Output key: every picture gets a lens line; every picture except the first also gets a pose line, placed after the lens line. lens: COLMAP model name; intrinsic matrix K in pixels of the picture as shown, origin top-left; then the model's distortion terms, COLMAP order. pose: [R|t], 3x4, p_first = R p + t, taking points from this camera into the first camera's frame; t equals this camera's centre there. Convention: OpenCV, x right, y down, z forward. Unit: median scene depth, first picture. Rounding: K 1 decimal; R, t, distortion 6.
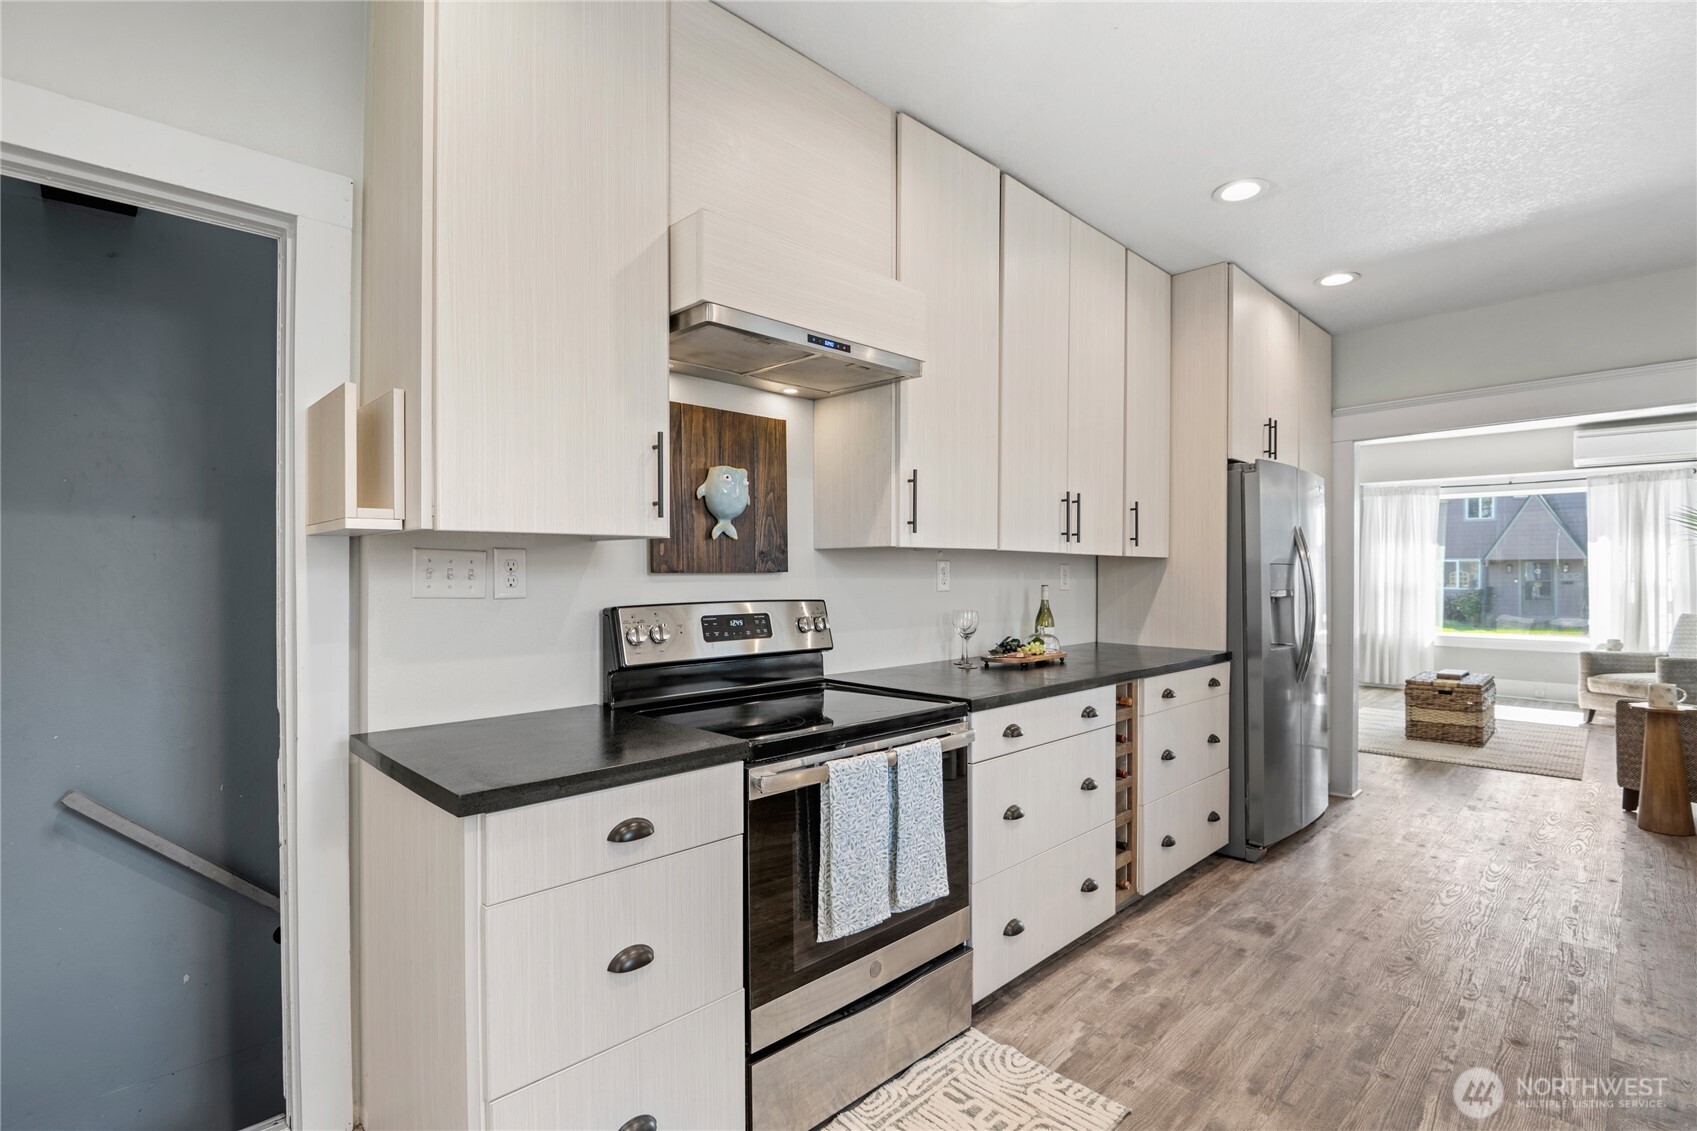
lens RADIAL K [[789.7, 0, 857.2], [0, 789.7, 572.0], [0, 0, 1]] dist [-0.012470, -0.005457]
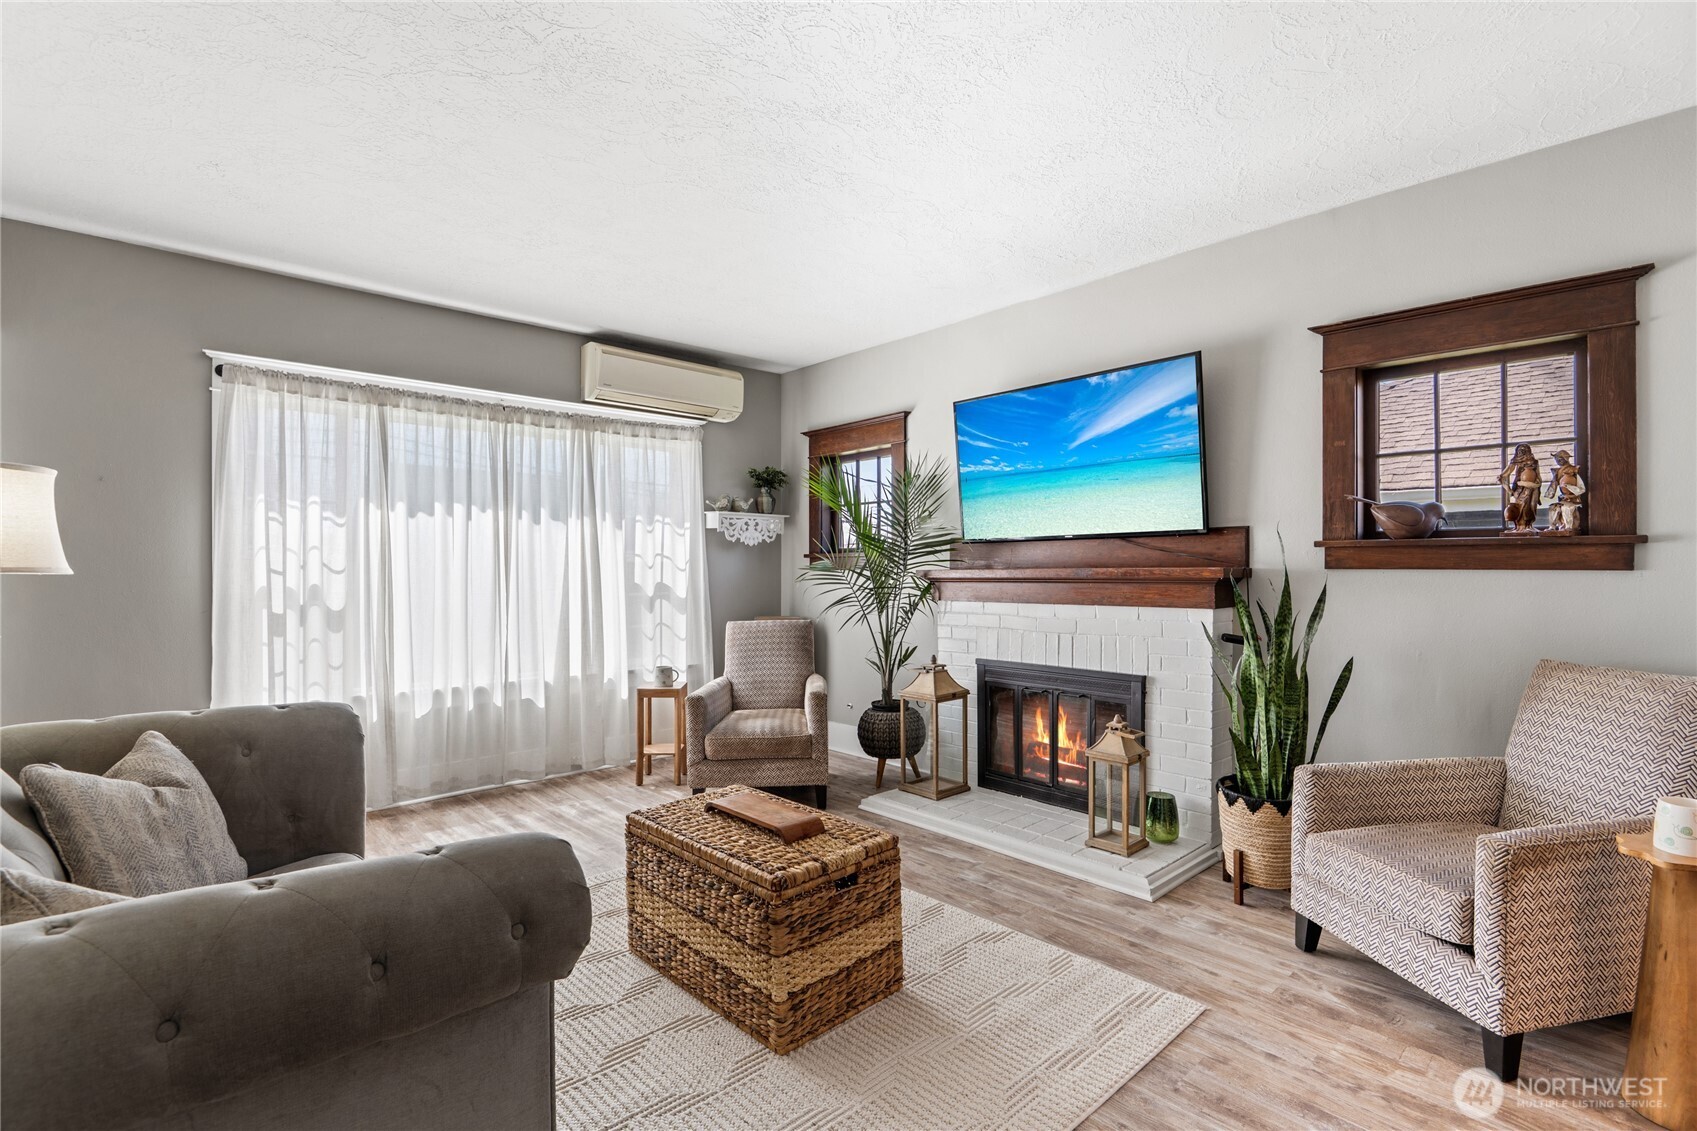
lens RADIAL K [[789.7, 0, 833.7], [0, 789.7, 578.0], [0, 0, 1]] dist [-0.012470, -0.005457]
pose [[0.060762, -0.008968, 0.998112, 0.736163], [0.000689, 0.999960, 0.008942, 0.012802], [-0.998152, 0.000145, 0.060766, 1.906381]]
